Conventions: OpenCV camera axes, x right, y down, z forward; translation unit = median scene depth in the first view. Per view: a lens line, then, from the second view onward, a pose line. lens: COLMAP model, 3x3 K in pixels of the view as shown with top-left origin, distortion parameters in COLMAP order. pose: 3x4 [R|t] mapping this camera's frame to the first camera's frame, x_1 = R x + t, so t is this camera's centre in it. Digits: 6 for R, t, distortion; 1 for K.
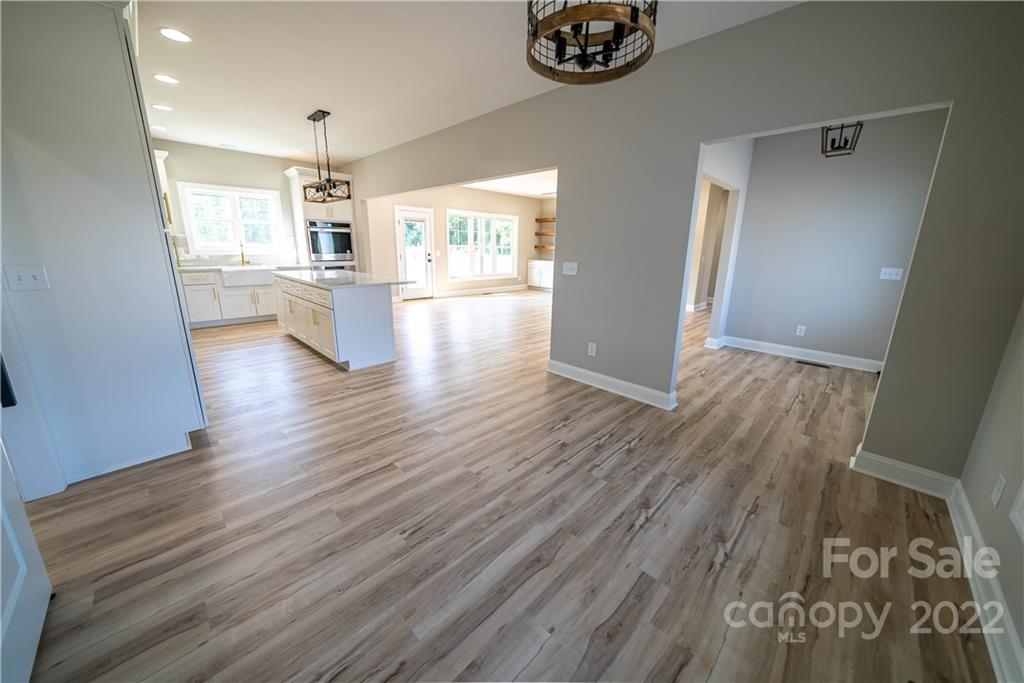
lens RADIAL K [[357.2, 0, 513.5], [0, 357.2, 330.8], [0, 0, 1]] dist [-0.000387, -0.000011]
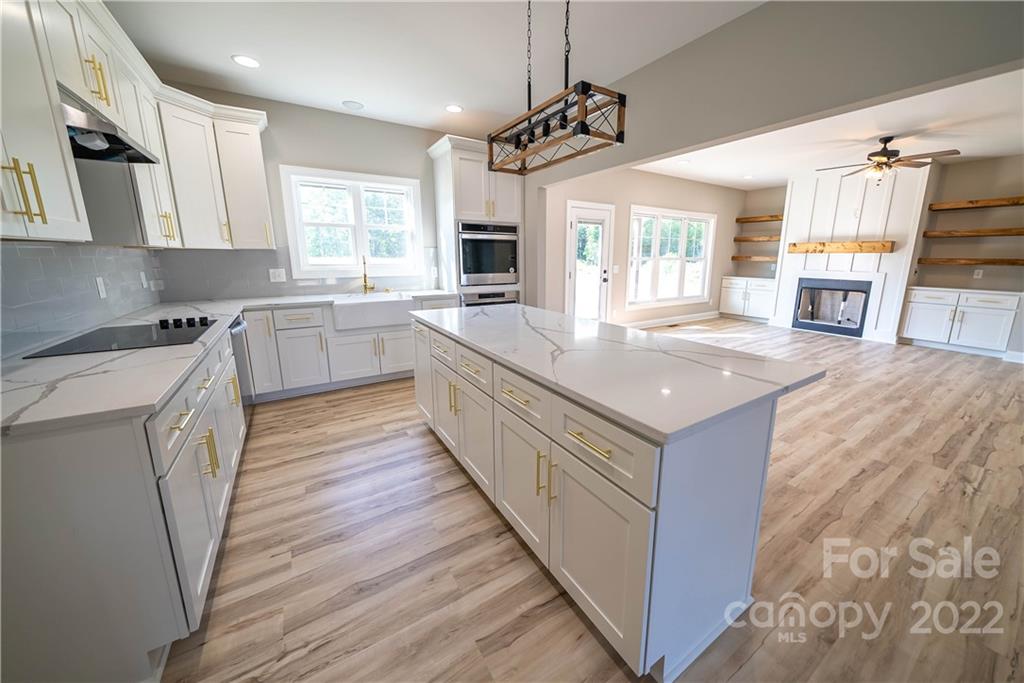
lens RADIAL K [[364.8, 0, 535.6], [0, 364.8, 329.9], [0, 0, 1]] dist [-0.007571, -0.000169]
pose [[0.978816, 0.026888, -0.202966, -0.127949], [-0.034161, 0.998891, -0.032411, -0.042495], [0.201870, 0.038658, 0.978649, 0.167939]]
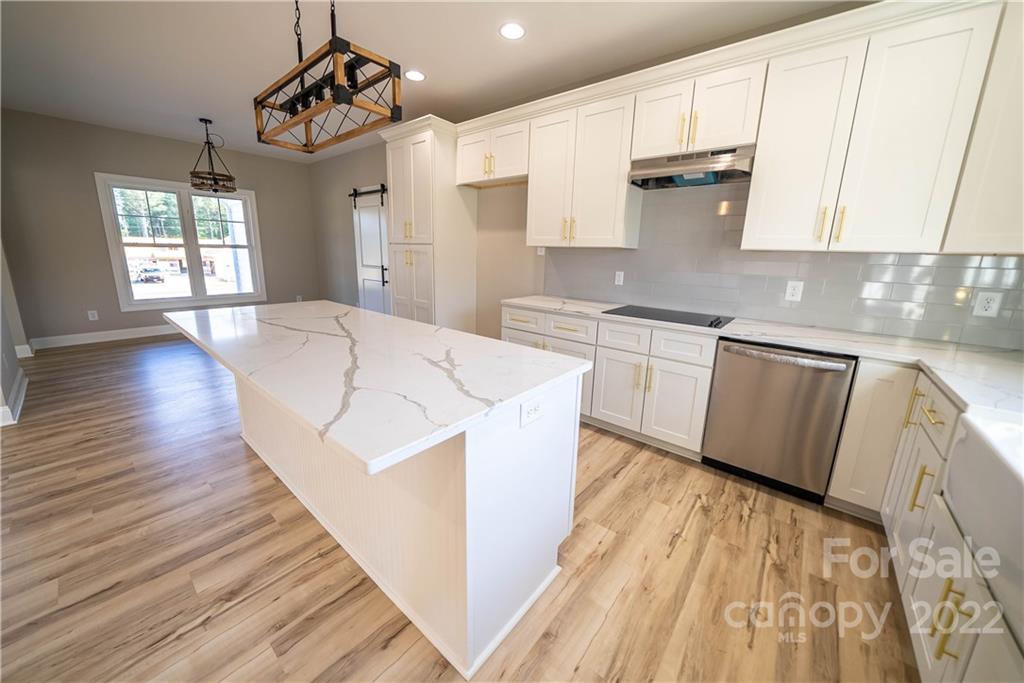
lens RADIAL K [[364.0, 0, 512.4], [0, 364.0, 328.6], [0, 0, 1]] dist [-0.002241, -0.000098]
pose [[-0.995086, -0.022551, -0.096414, -0.198224], [-0.061784, 0.902320, 0.426617, -0.103496], [0.077376, 0.430477, -0.899279, 0.415644]]
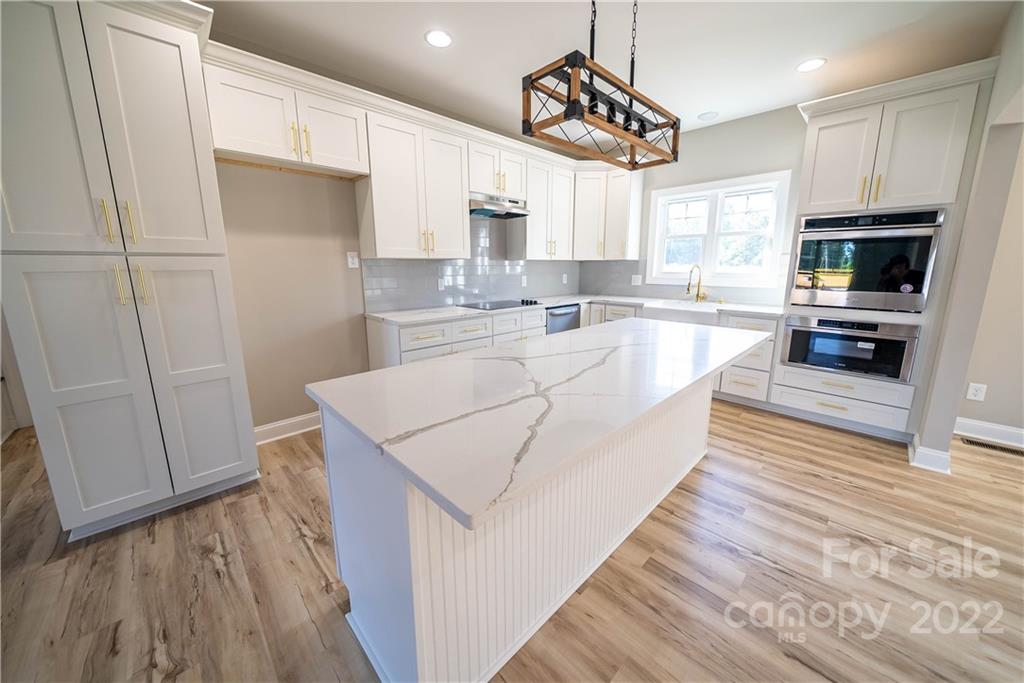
lens RADIAL K [[361.6, 0, 521.1], [0, 361.6, 332.0], [0, 0, 1]] dist [-0.001588, -0.000106]
pose [[-0.004637, 0.166081, -0.986101, -0.037791], [-0.228690, 0.959802, 0.162727, -0.066051], [0.973488, 0.226266, 0.033531, 0.273423]]
